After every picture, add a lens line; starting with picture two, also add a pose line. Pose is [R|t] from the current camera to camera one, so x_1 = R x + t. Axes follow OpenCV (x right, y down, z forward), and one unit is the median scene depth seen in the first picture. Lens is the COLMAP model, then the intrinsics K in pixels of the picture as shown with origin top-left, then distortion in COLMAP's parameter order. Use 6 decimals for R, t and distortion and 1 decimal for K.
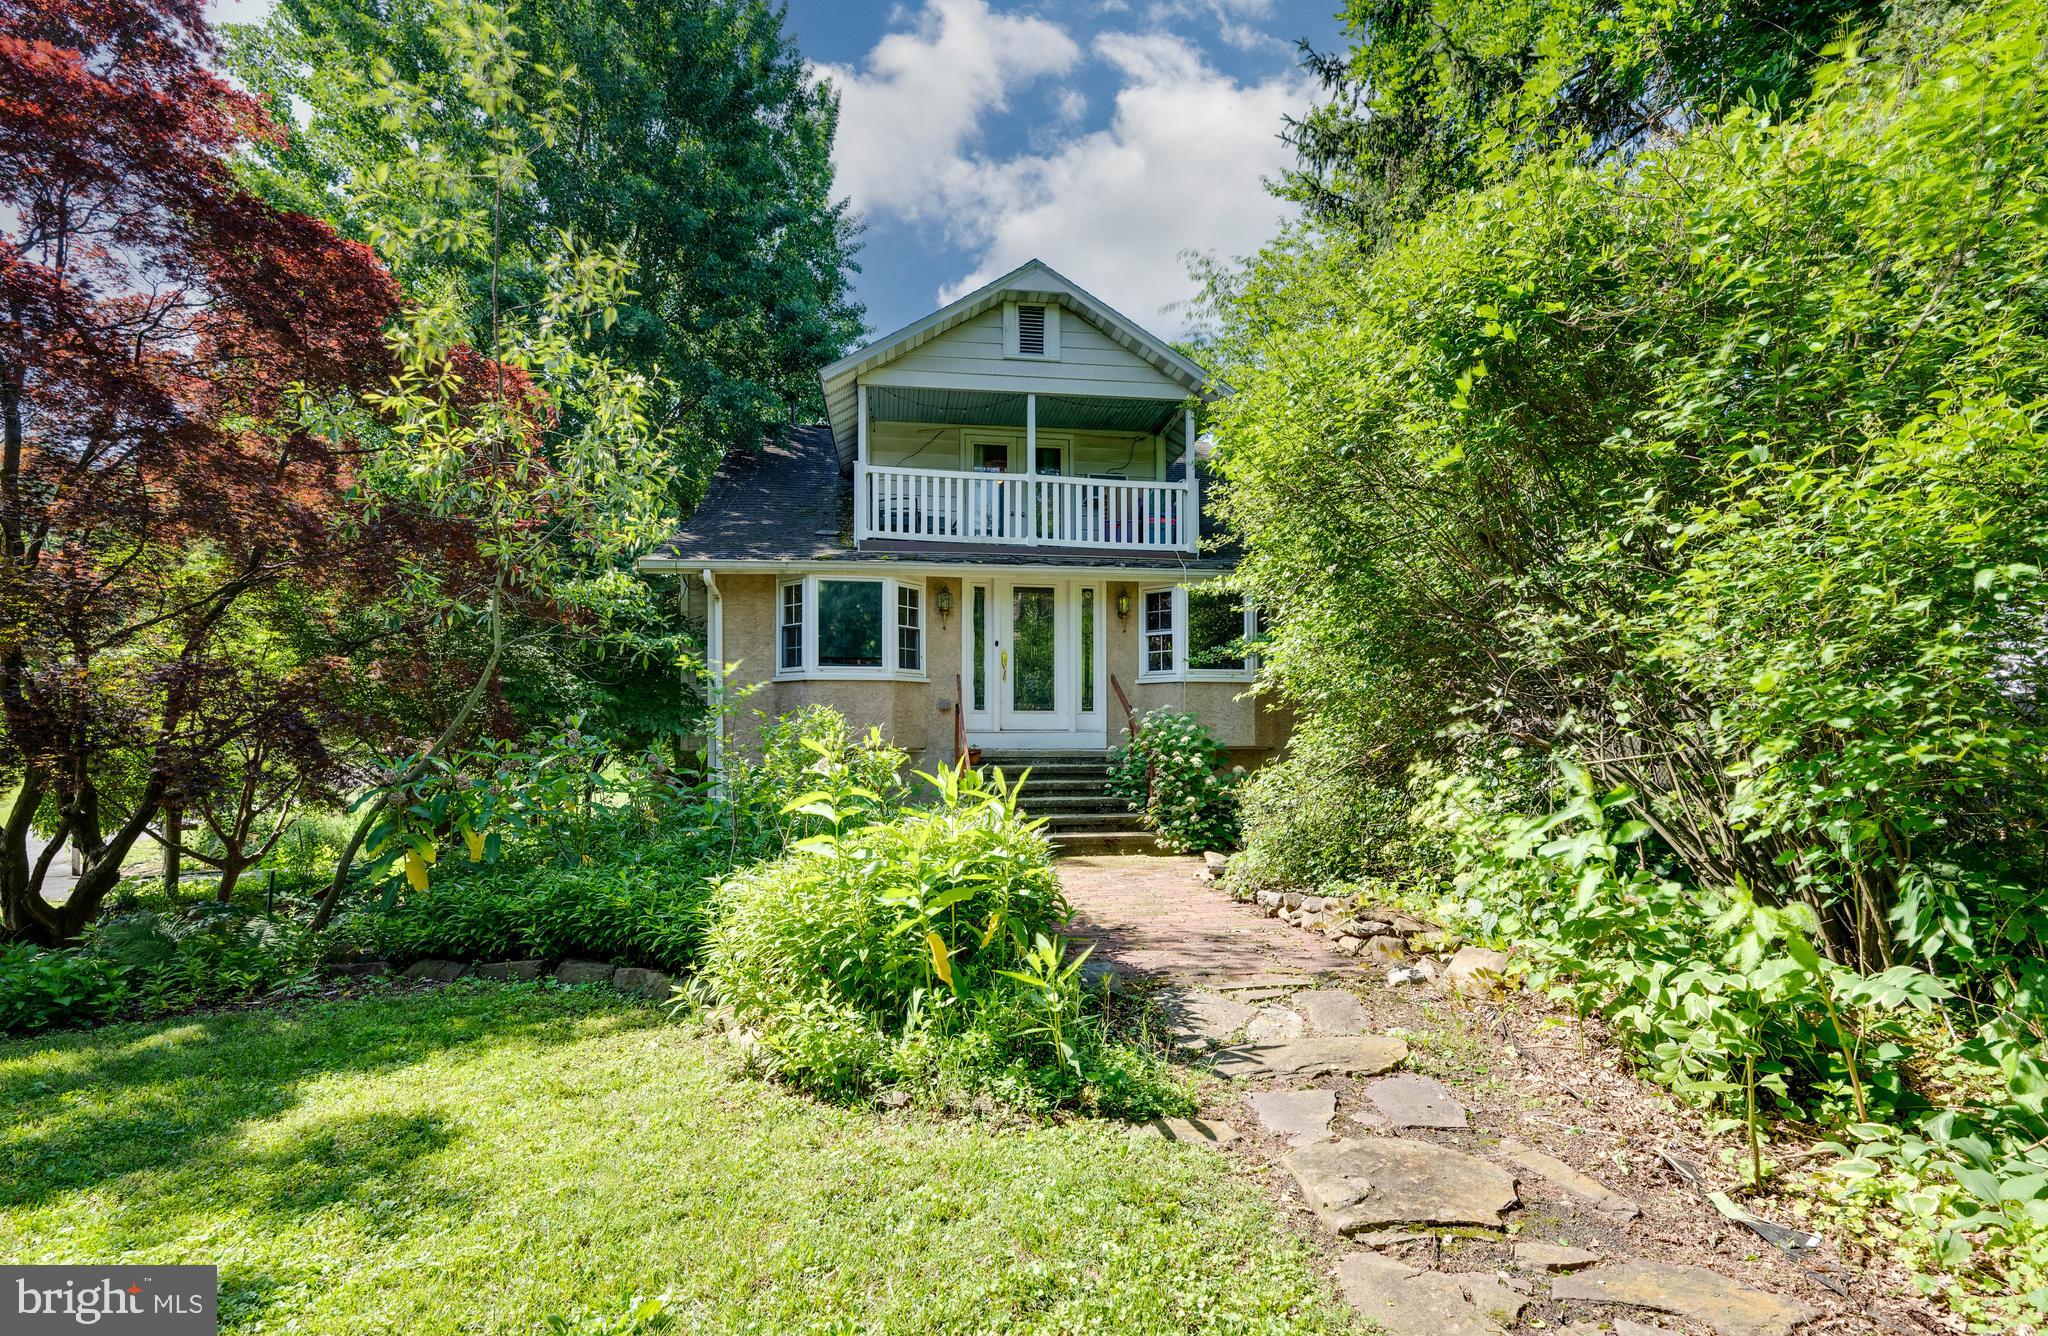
lens RADIAL K [[930.1, 0, 1050.5], [0, 930.1, 734.0], [0, 0, 1]] dist [0.002126, 0.000137]
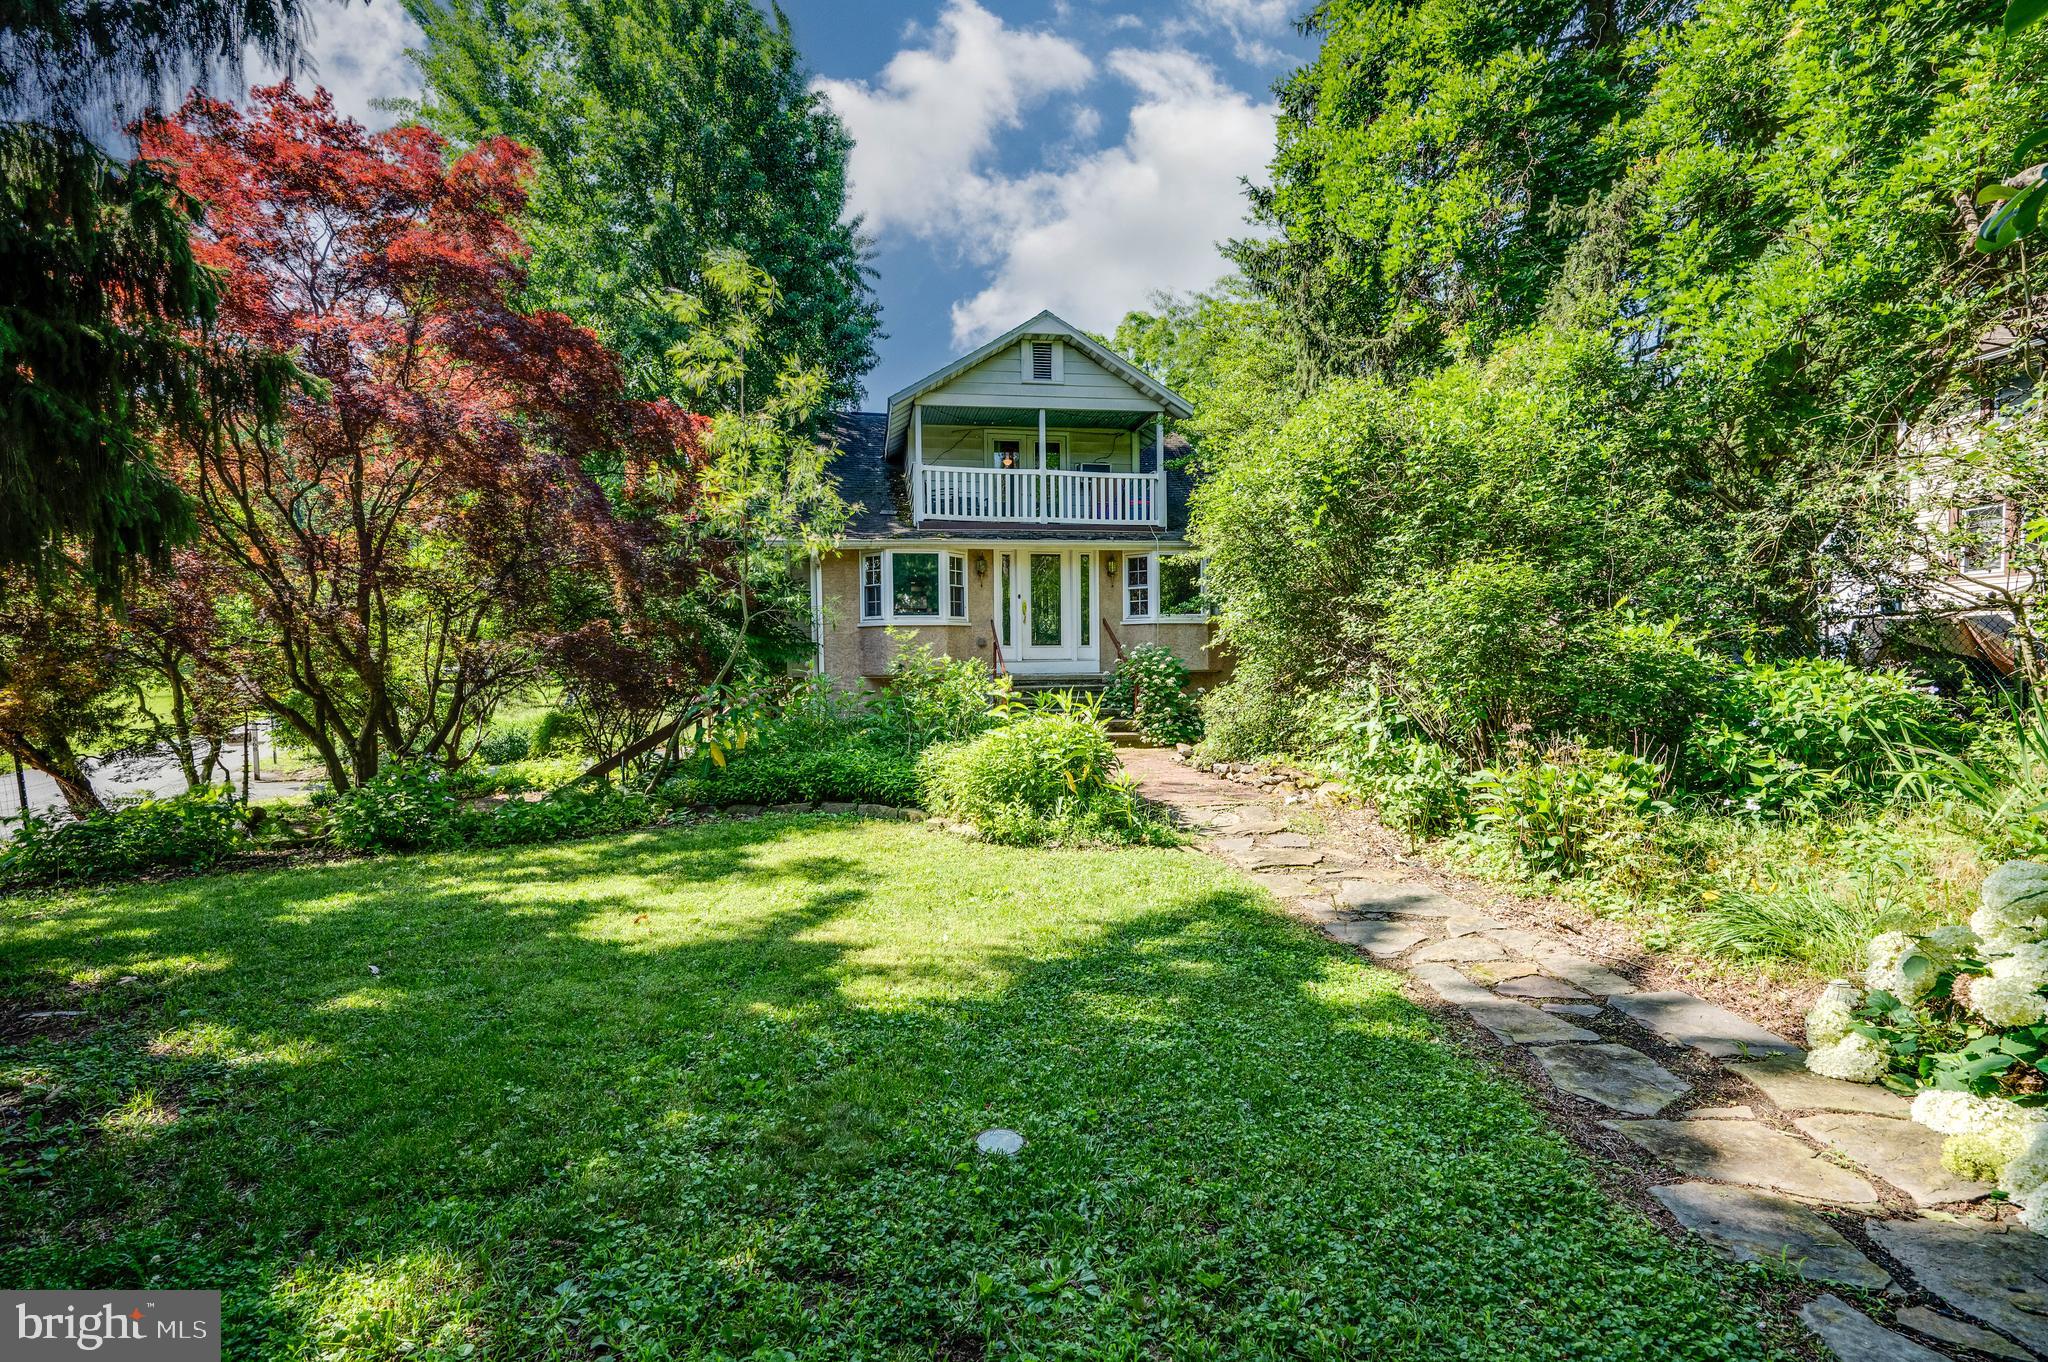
lens RADIAL K [[826.7, 0, 1023.6], [0, 826.7, 687.6], [0, 0, 1]] dist [-0.001222, -0.000581]
pose [[0.999961, -0.008422, 0.002648, -0.058931], [0.008307, 0.999123, 0.041041, -0.014238], [-0.002991, -0.041017, 0.999154, -0.228869]]
